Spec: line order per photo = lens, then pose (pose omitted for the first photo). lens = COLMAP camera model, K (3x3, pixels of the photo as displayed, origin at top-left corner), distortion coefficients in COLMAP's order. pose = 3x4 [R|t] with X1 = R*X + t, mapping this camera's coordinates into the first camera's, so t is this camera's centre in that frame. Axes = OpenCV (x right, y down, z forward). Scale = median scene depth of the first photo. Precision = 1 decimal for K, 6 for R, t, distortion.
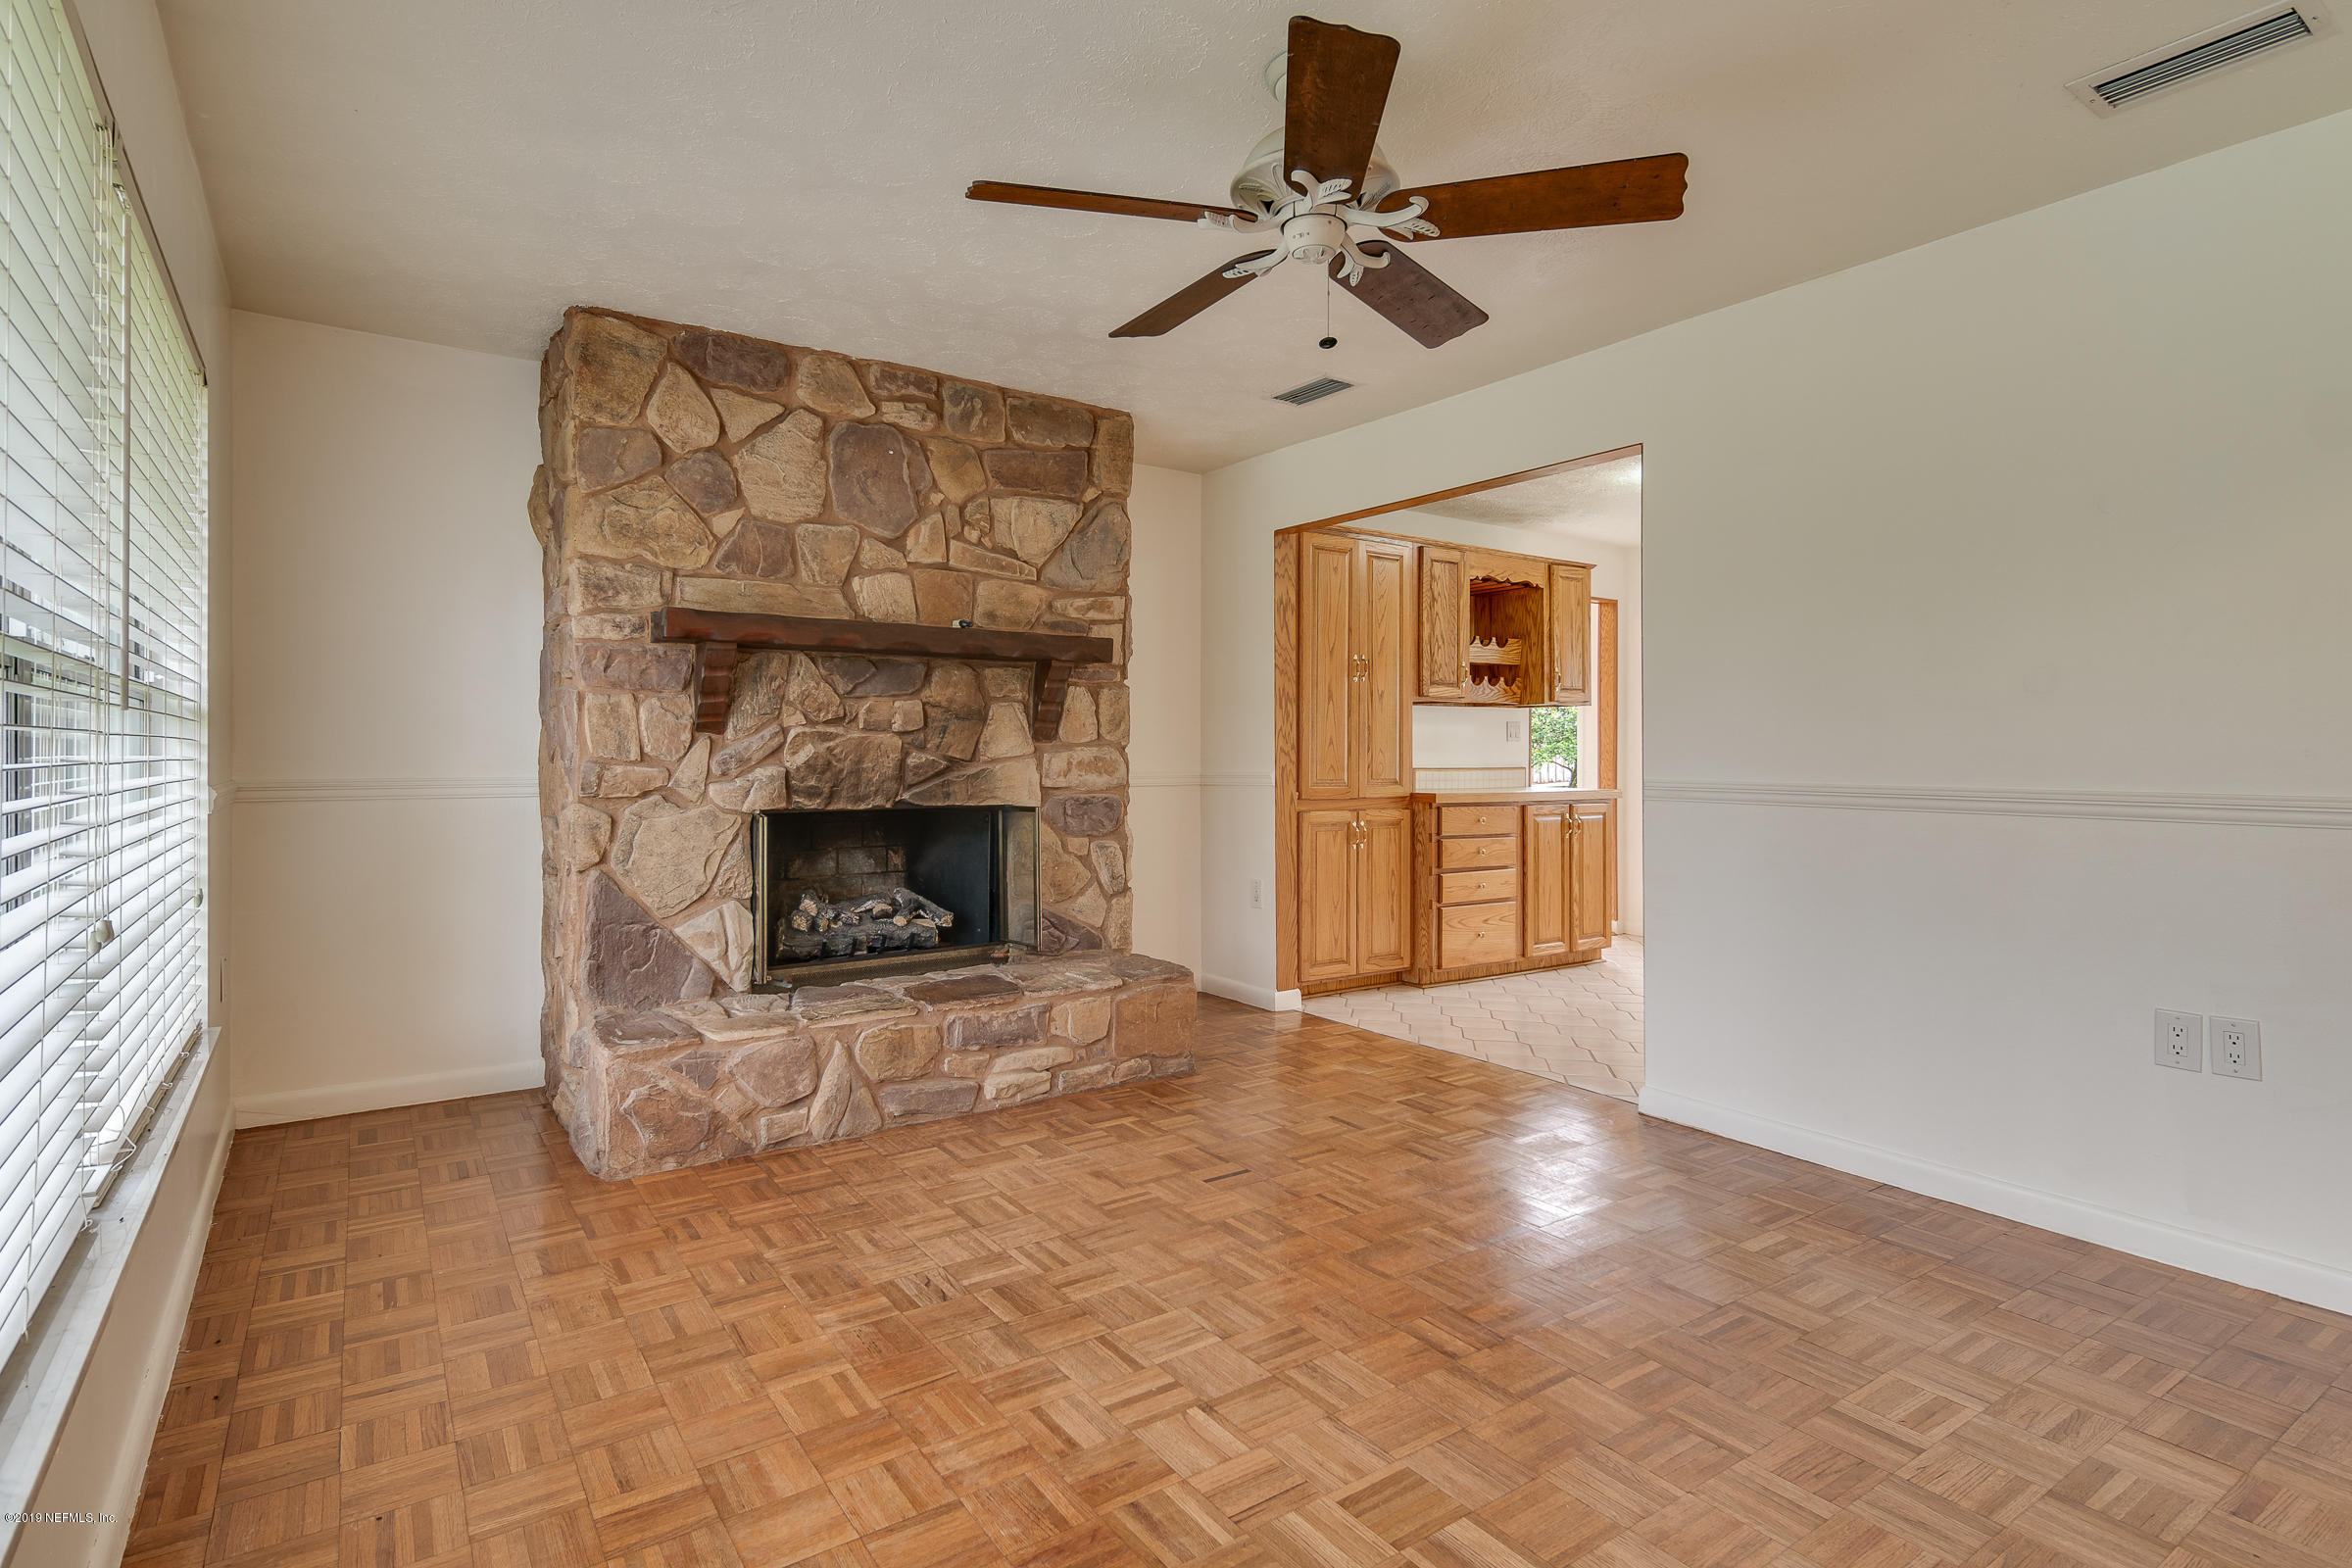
lens RADIAL K [[1175.0, 0, 1125.9], [0, 1175.0, 752.3], [0, 0, 1]] dist [-0.000586, -0.000799]
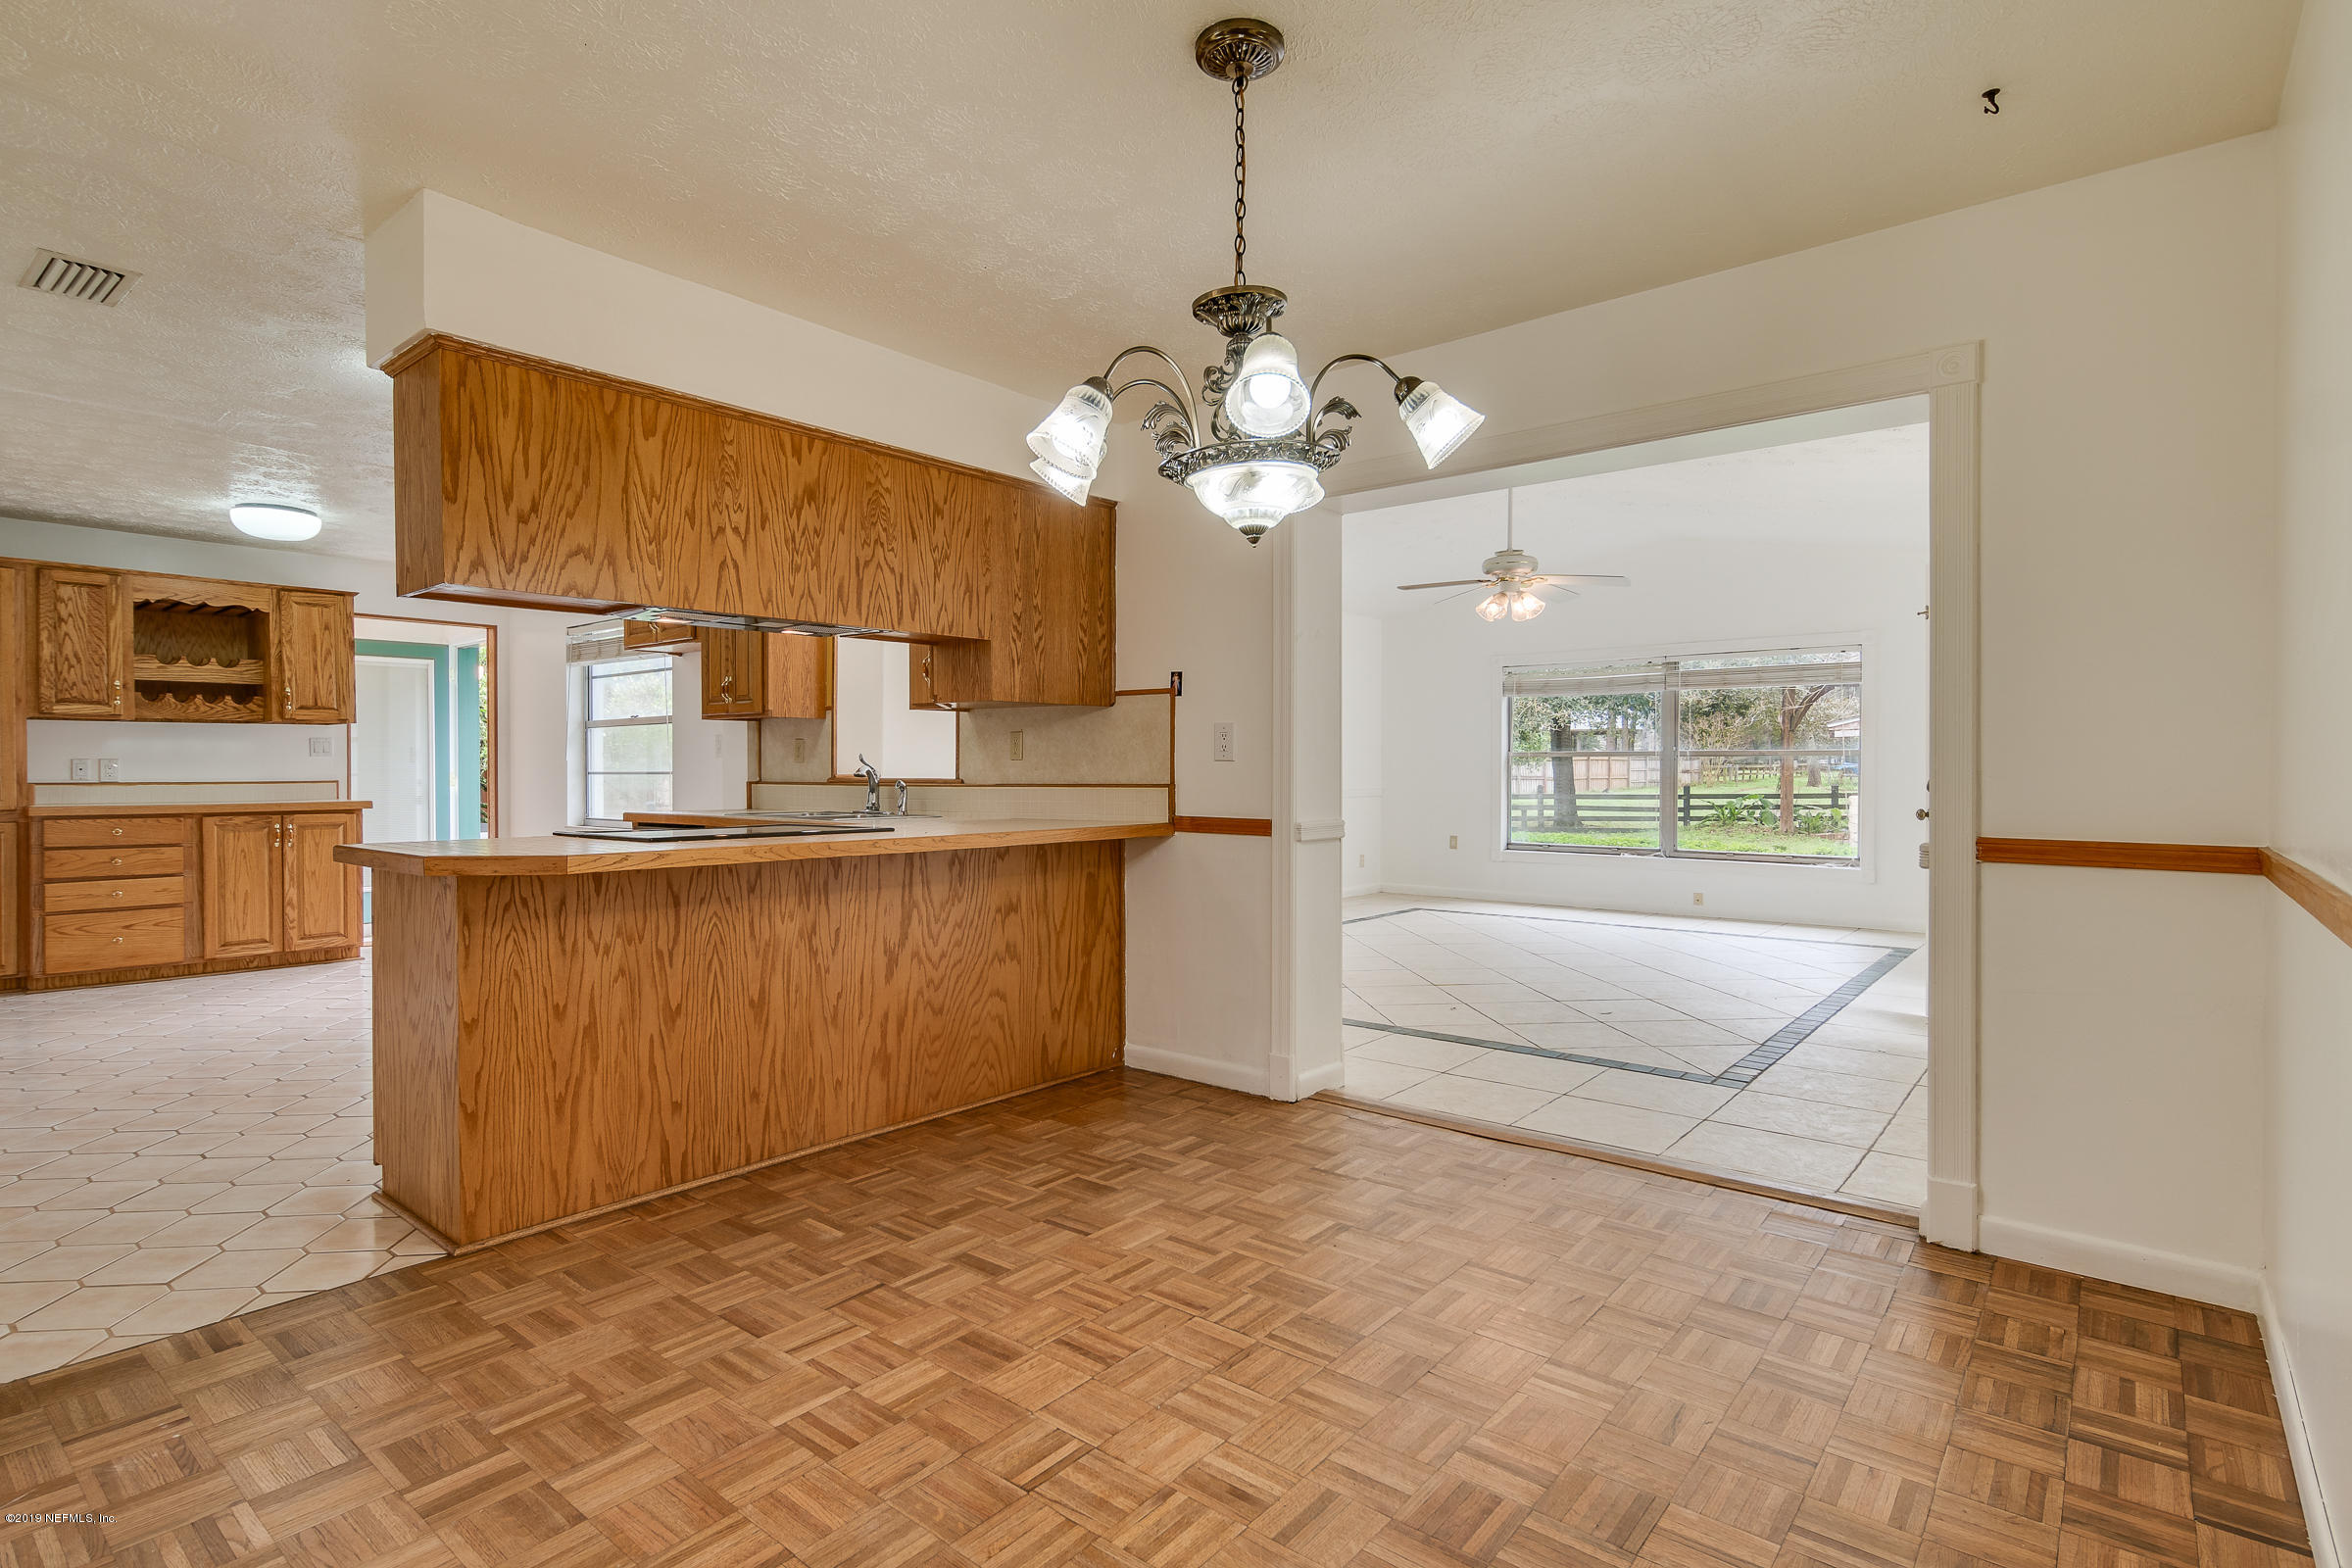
lens RADIAL K [[1175.0, 0, 1182.3], [0, 1175.0, 783.8], [0, 0, 1]] dist [-0.000586, -0.000799]
pose [[0.957430, -0.006901, 0.288582, 0.902421], [0.001689, 0.999831, 0.018305, -0.002846], [-0.288659, -0.017038, 0.957280, -0.279241]]
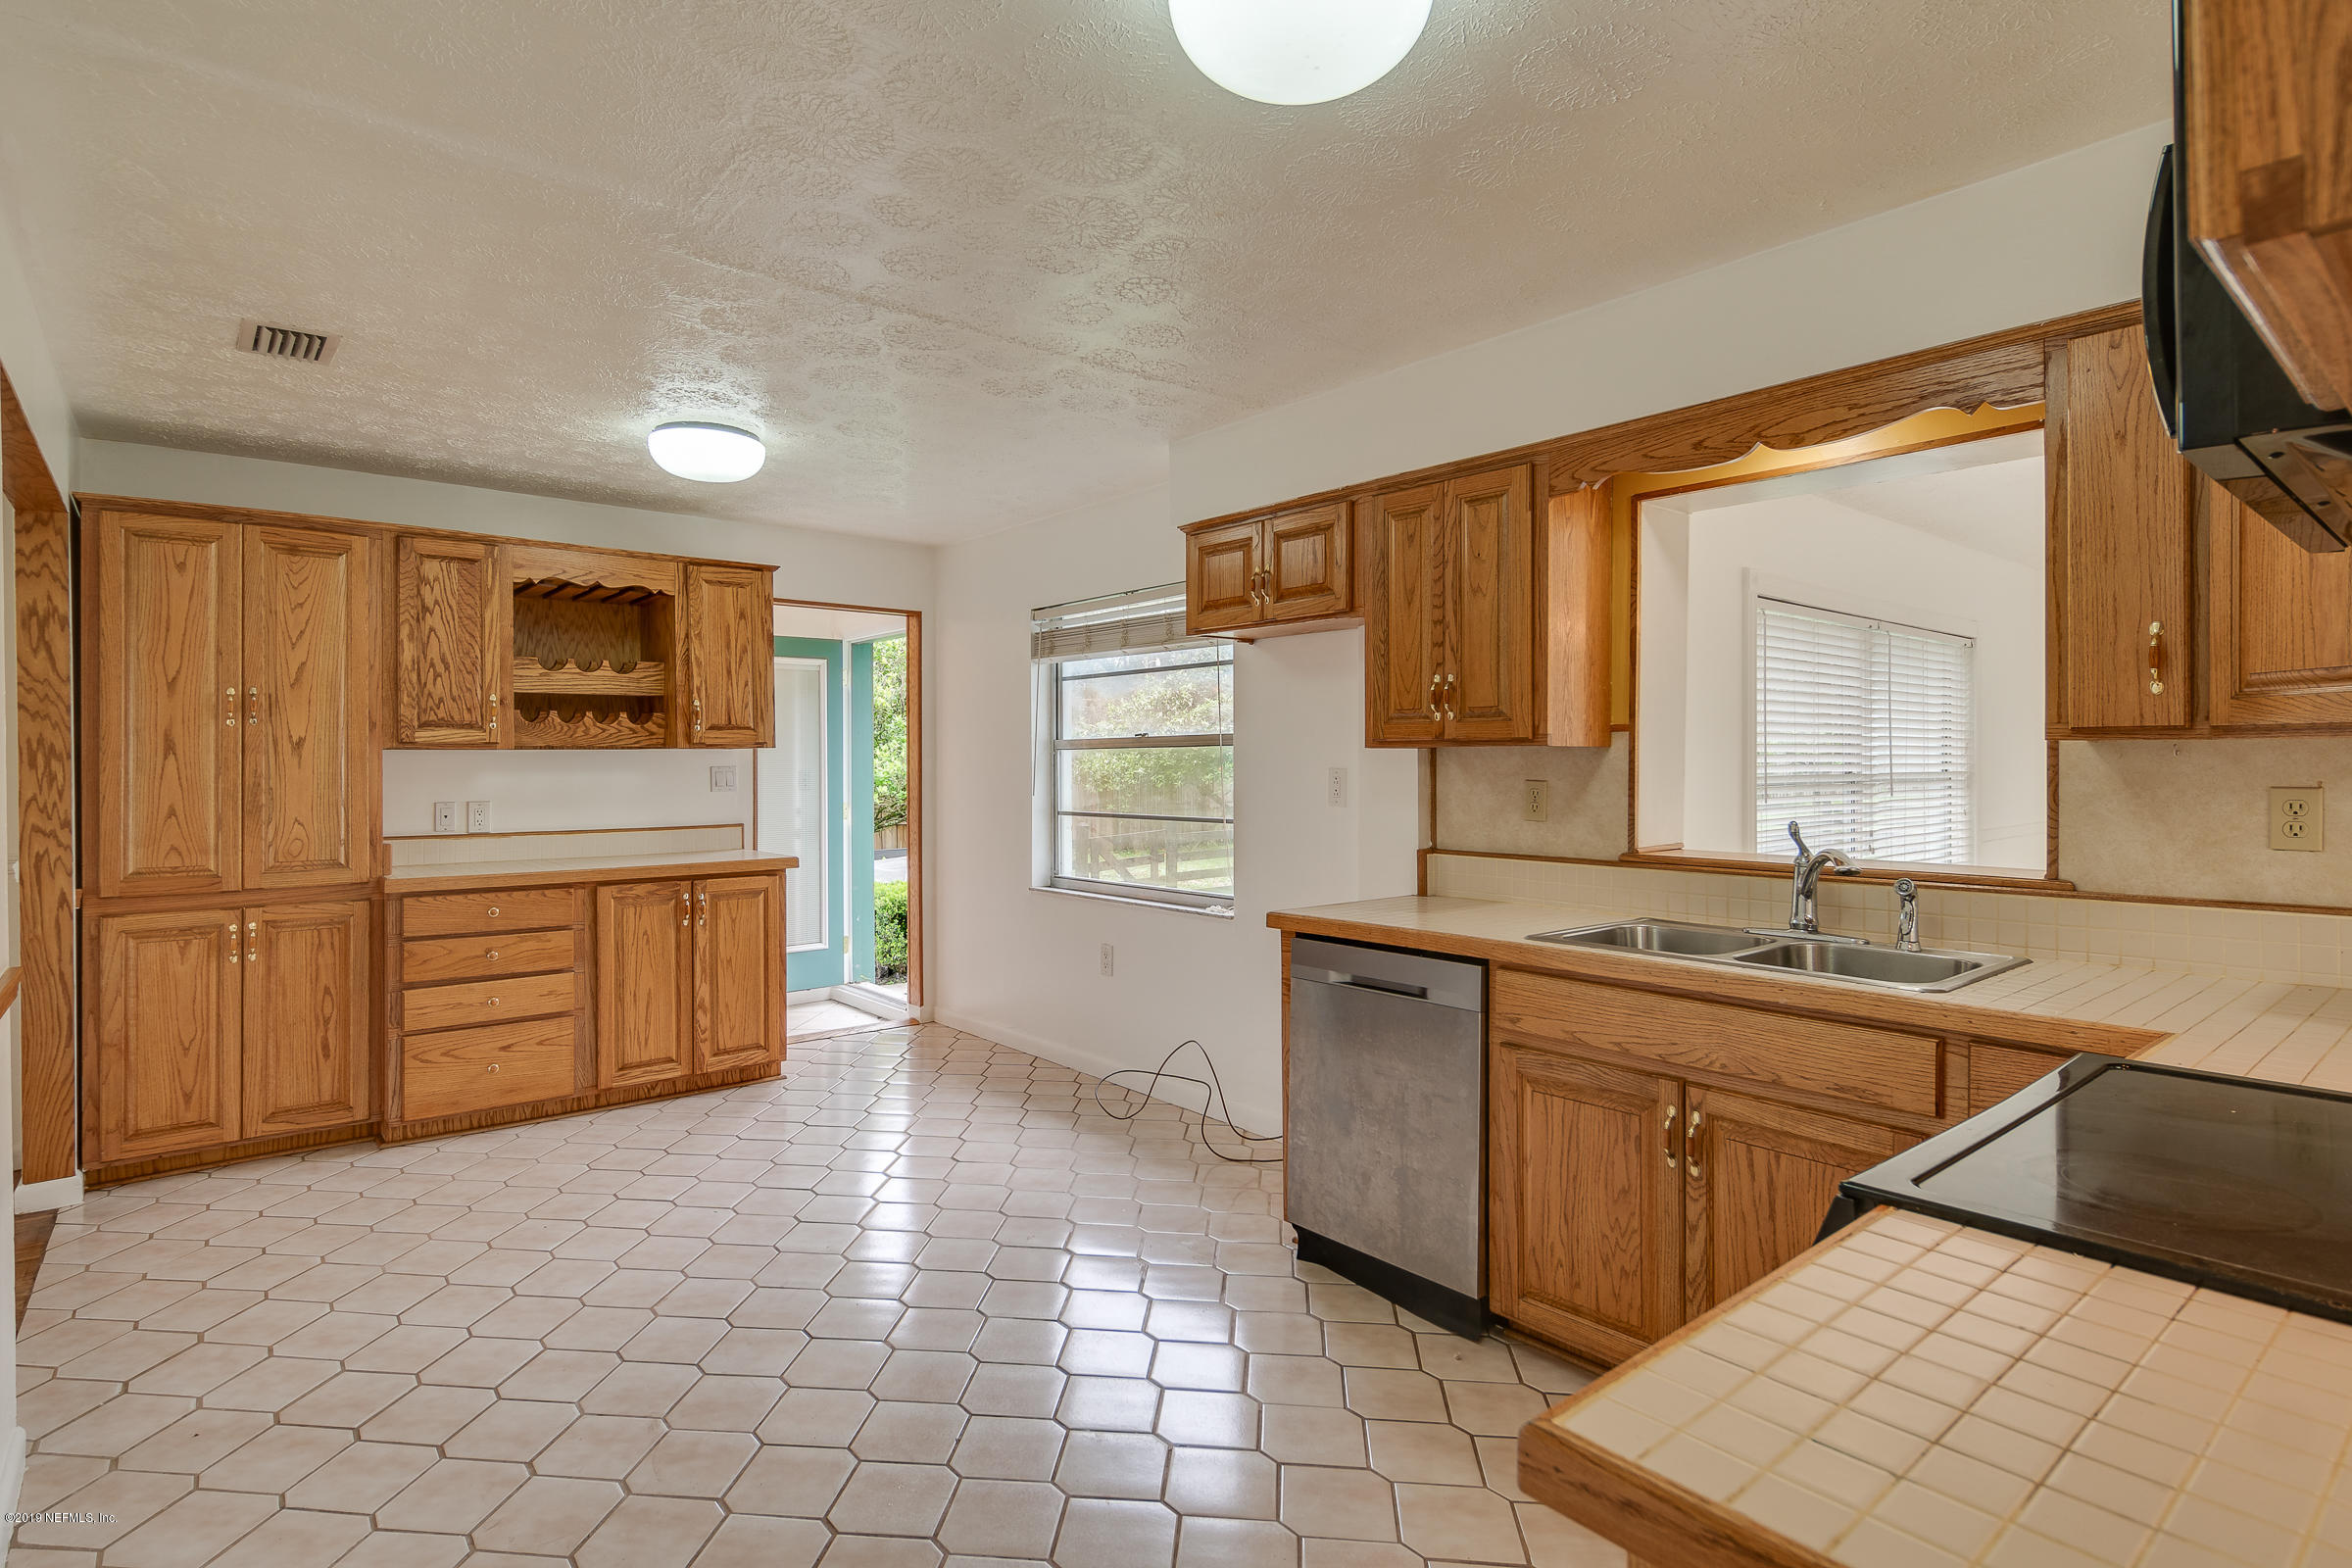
lens RADIAL K [[1175.0, 0, 1164.1], [0, 1175.0, 766.4], [0, 0, 1]] dist [-0.000586, -0.000799]
pose [[0.994545, -0.006081, 0.104135, 0.635027], [0.005234, 0.999951, 0.008401, -0.036353], [-0.104181, -0.007810, 0.994528, 0.225473]]
